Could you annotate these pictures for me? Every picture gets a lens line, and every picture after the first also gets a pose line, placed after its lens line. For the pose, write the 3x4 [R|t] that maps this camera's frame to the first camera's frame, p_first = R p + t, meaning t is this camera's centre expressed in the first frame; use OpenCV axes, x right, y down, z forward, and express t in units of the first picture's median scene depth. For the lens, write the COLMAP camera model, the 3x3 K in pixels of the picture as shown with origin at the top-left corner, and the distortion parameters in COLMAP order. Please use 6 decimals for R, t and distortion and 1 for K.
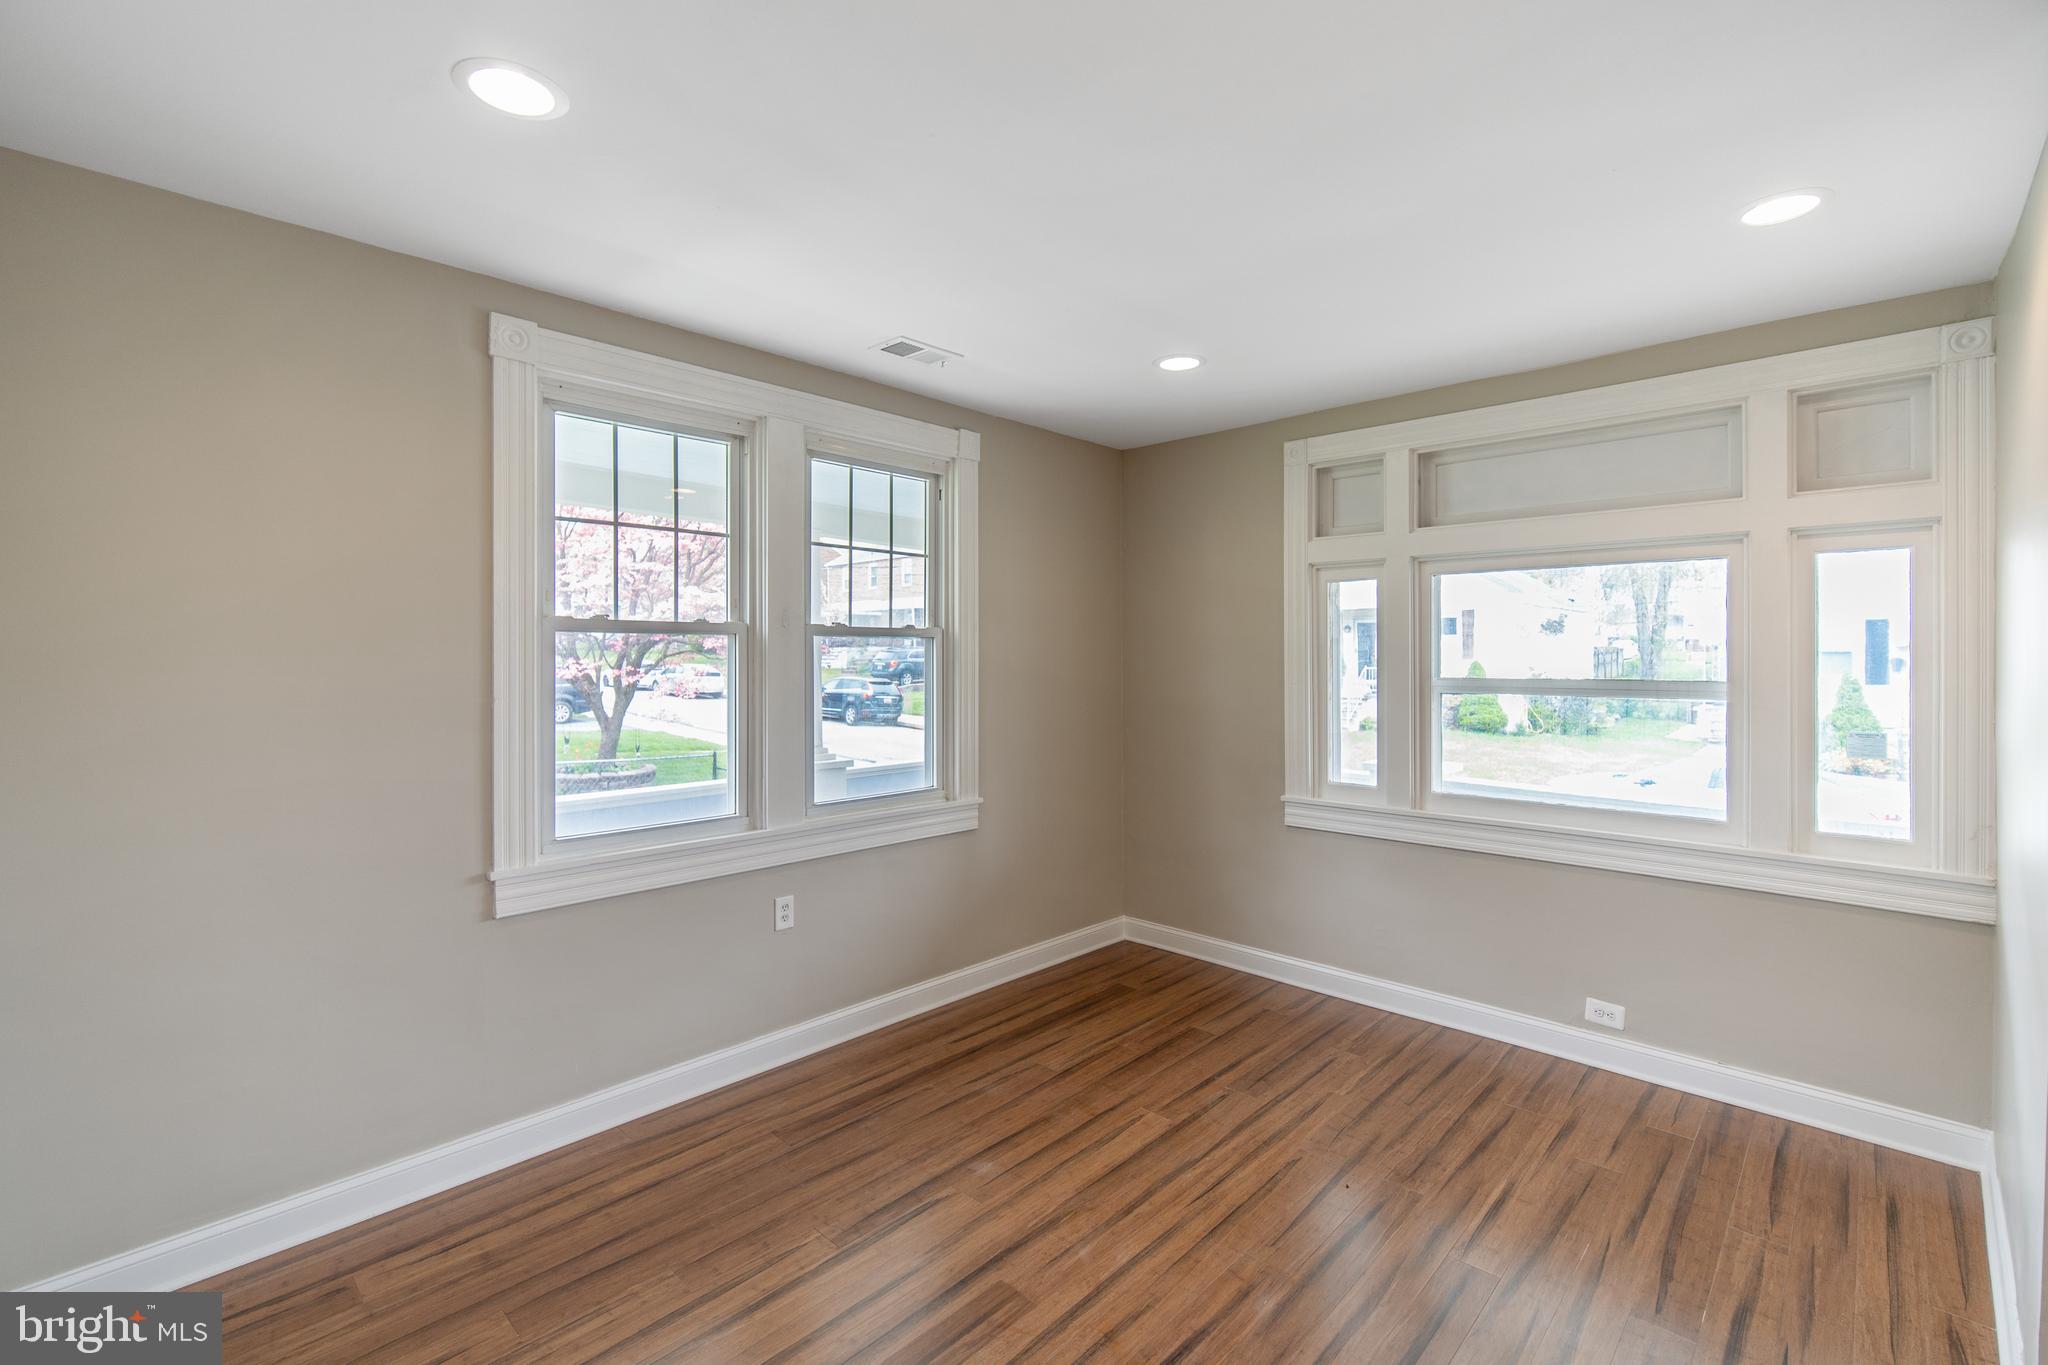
lens RADIAL K [[907.6, 0, 1021.3], [0, 907.6, 665.1], [0, 0, 1]] dist [-0.011183, 0.004678]
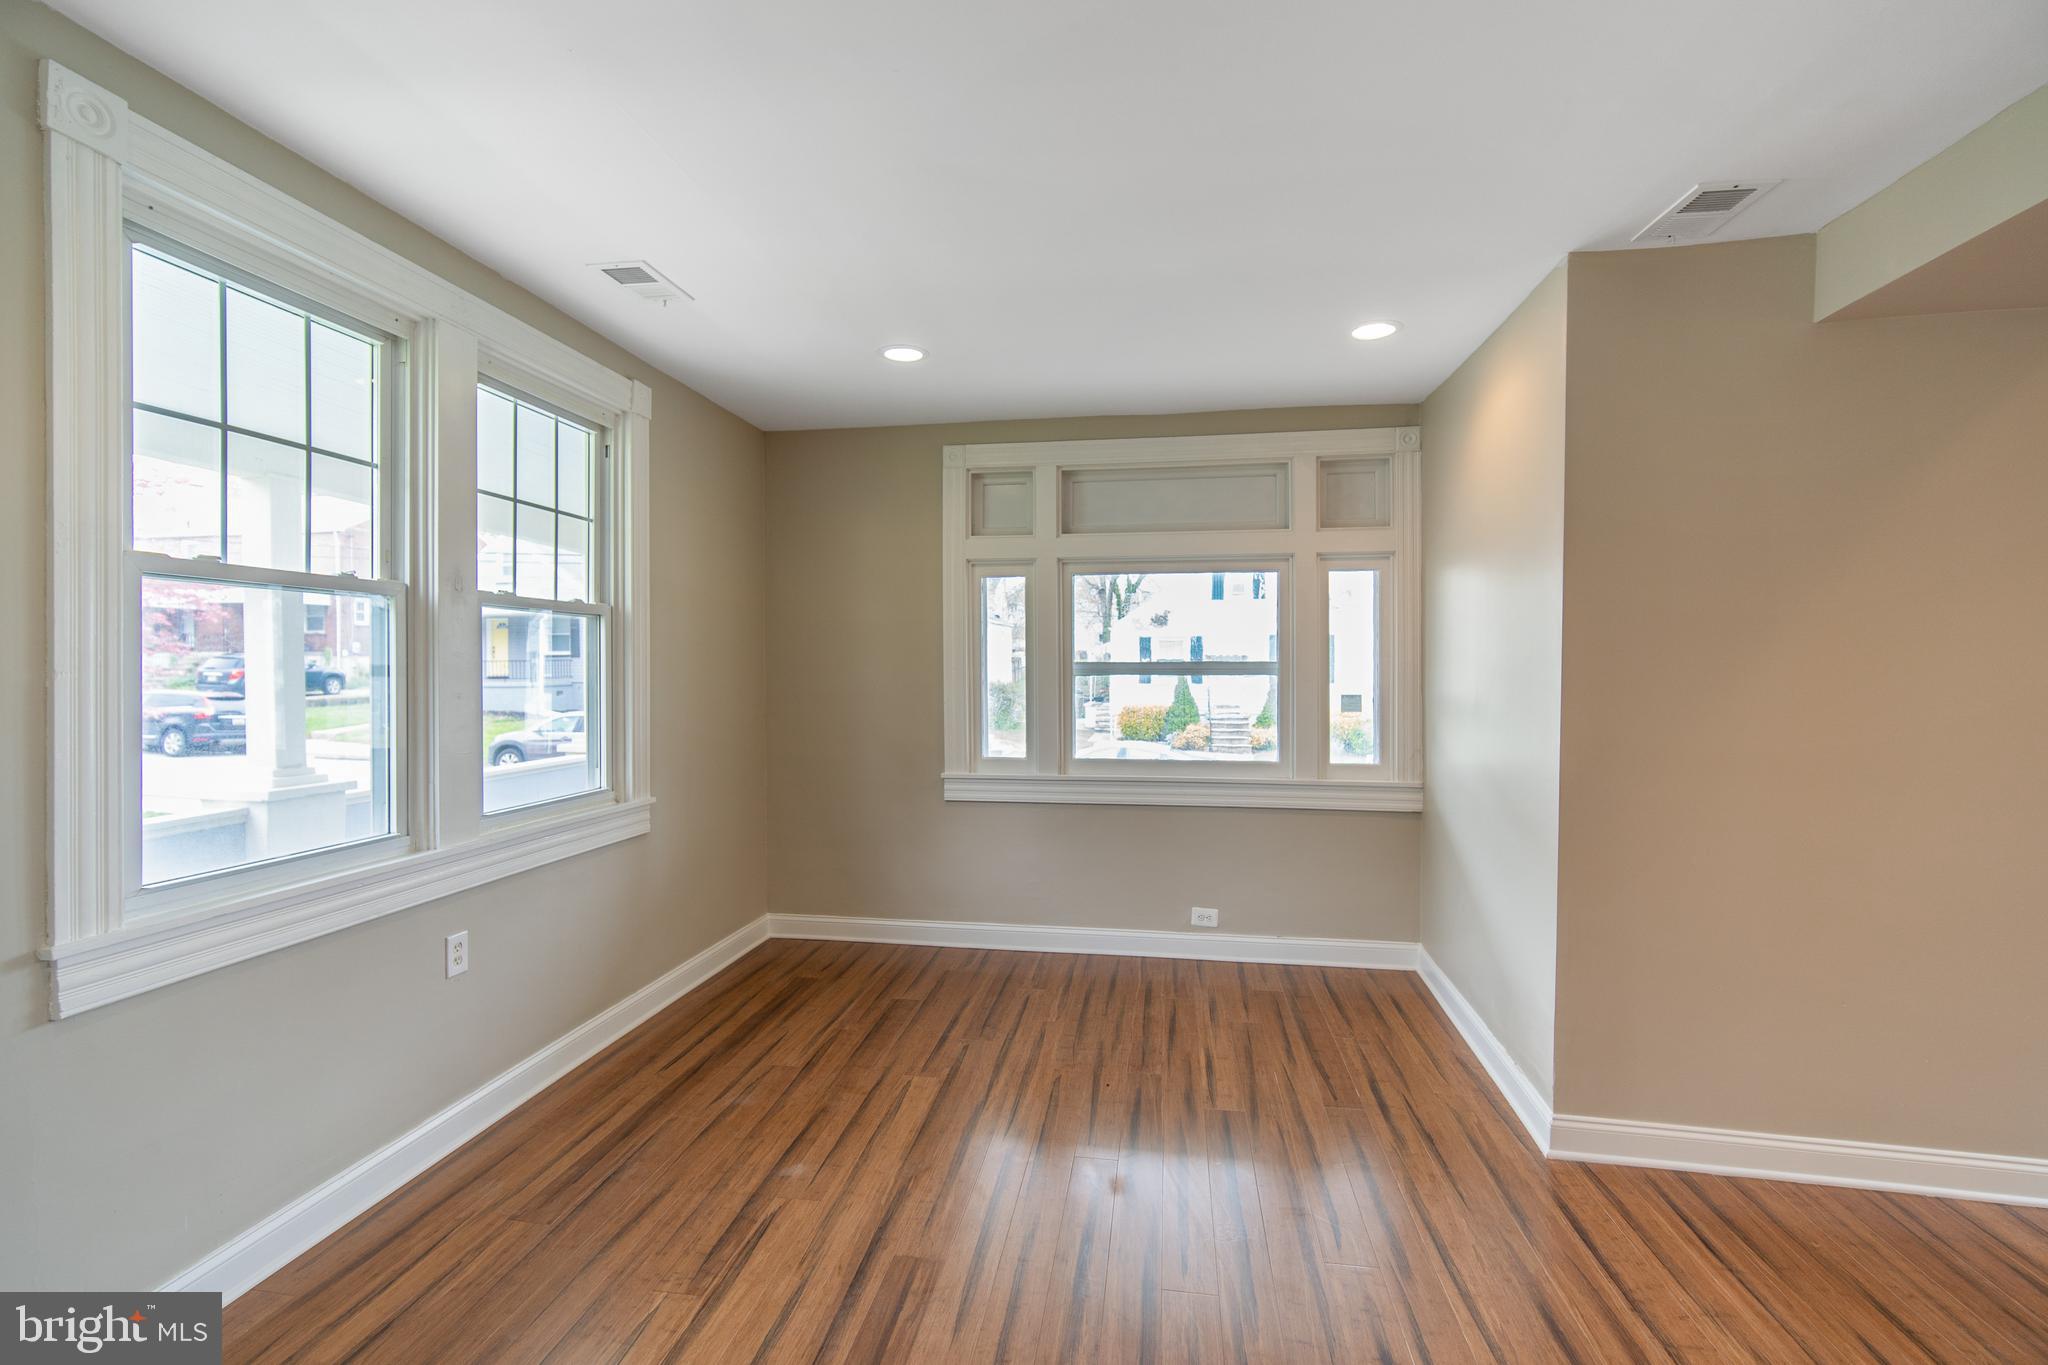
lens RADIAL K [[905.4, 0, 1022.7], [0, 905.4, 674.3], [0, 0, 1]] dist [-0.007571, 0.002718]
pose [[0.821857, -0.004740, 0.569674, -0.307883], [0.006076, 0.999981, -0.000446, 0.034384], [-0.569661, 0.003828, 0.821871, 0.076066]]
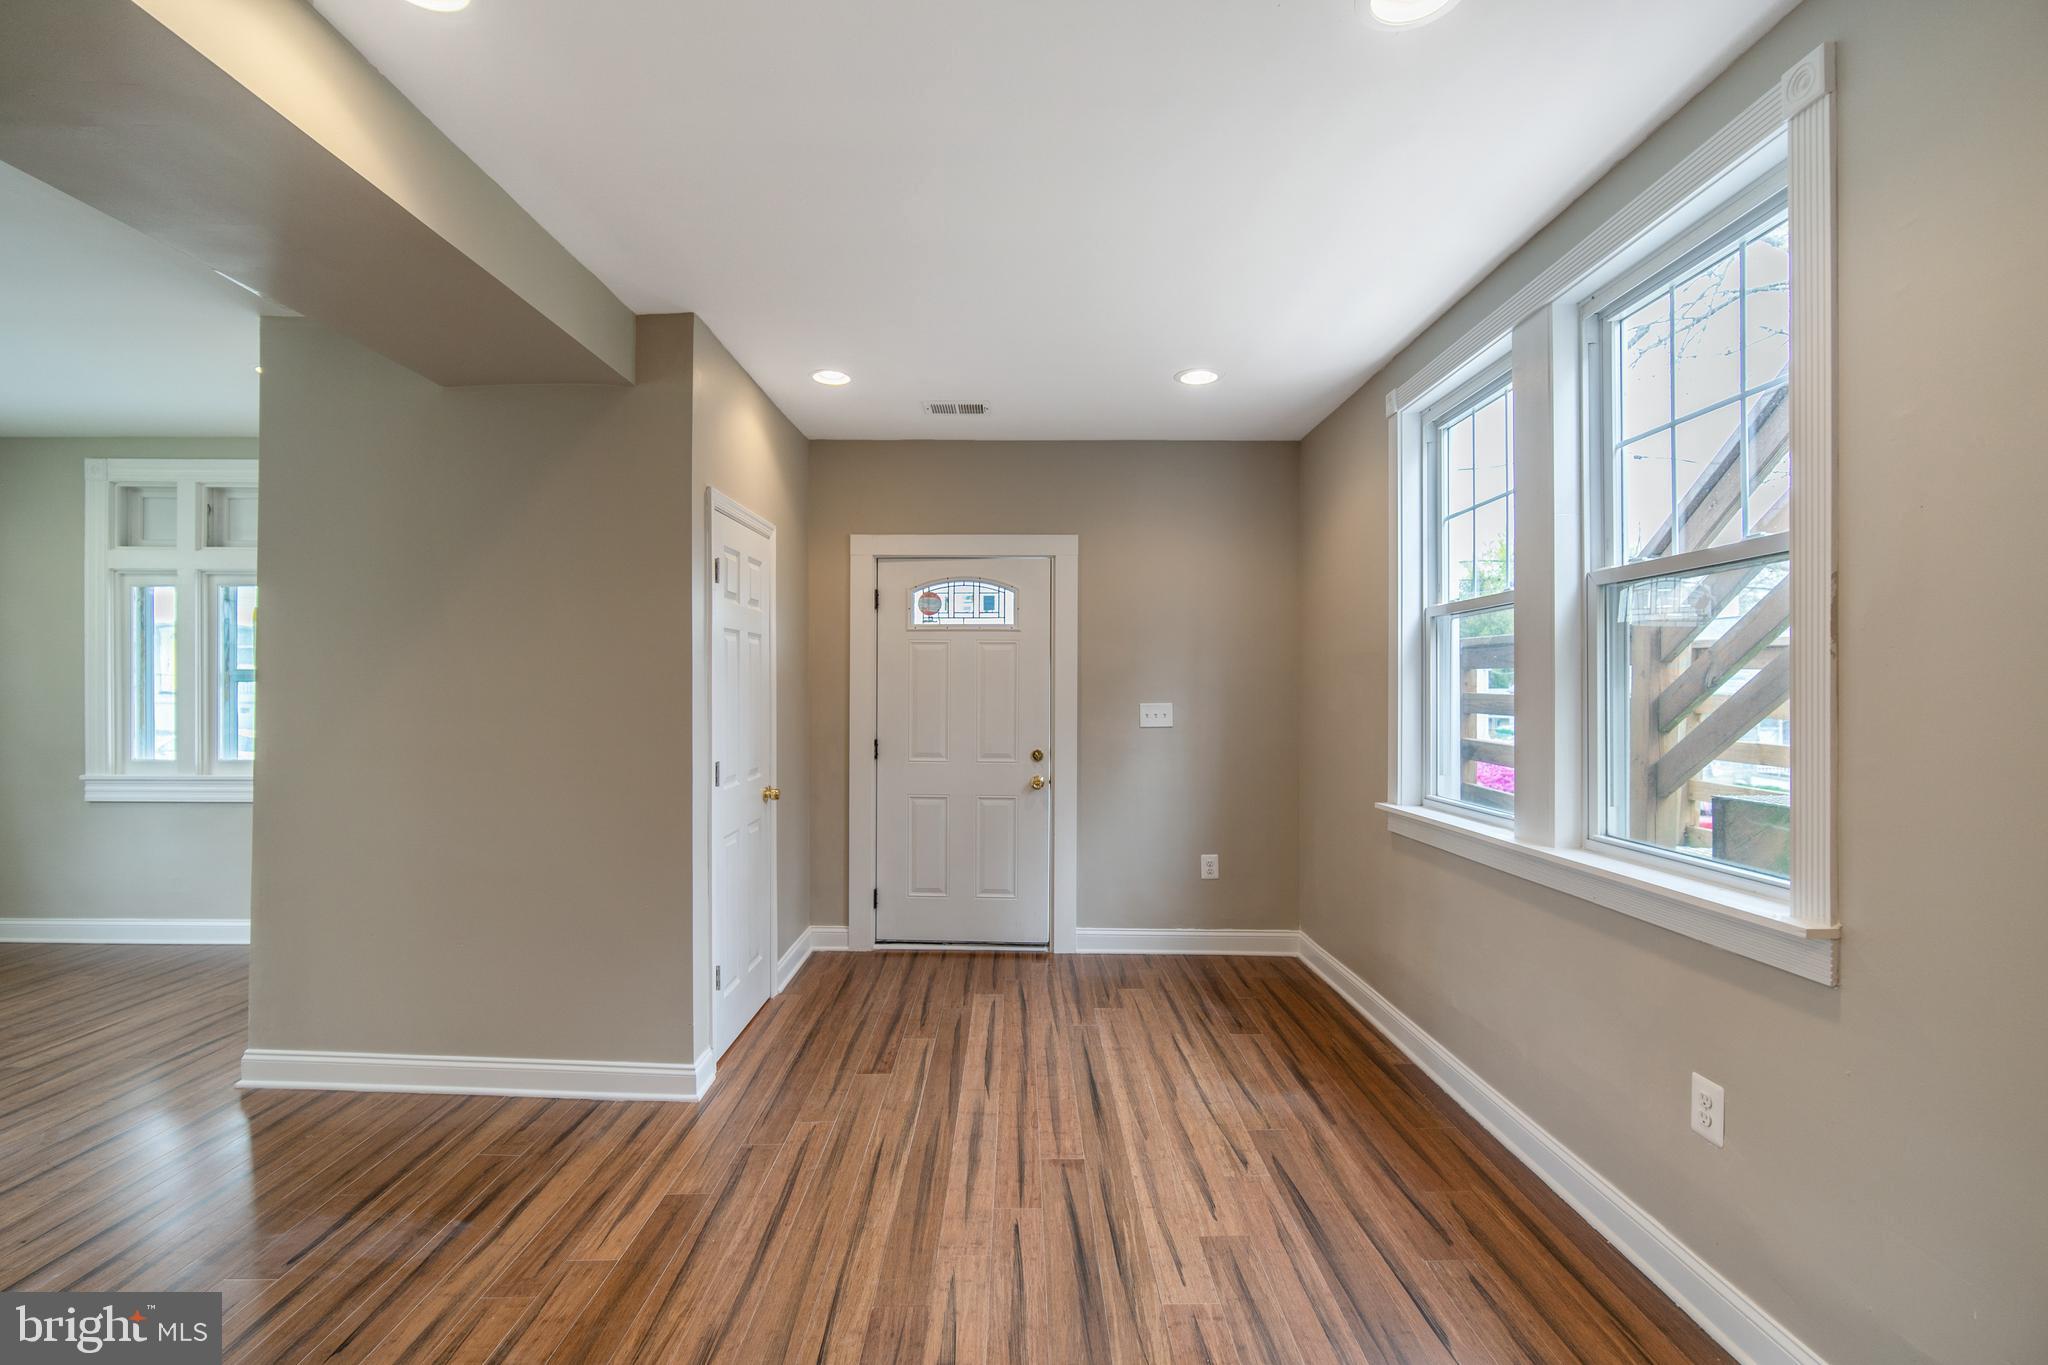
lens RADIAL K [[905.4, 0, 1022.7], [0, 905.4, 674.3], [0, 0, 1]] dist [-0.007571, 0.002718]
pose [[0.715091, 0.004815, 0.699015, 0.424985], [0.001713, 0.999961, -0.008640, 0.039543], [-0.699029, 0.007376, 0.715055, -0.751171]]
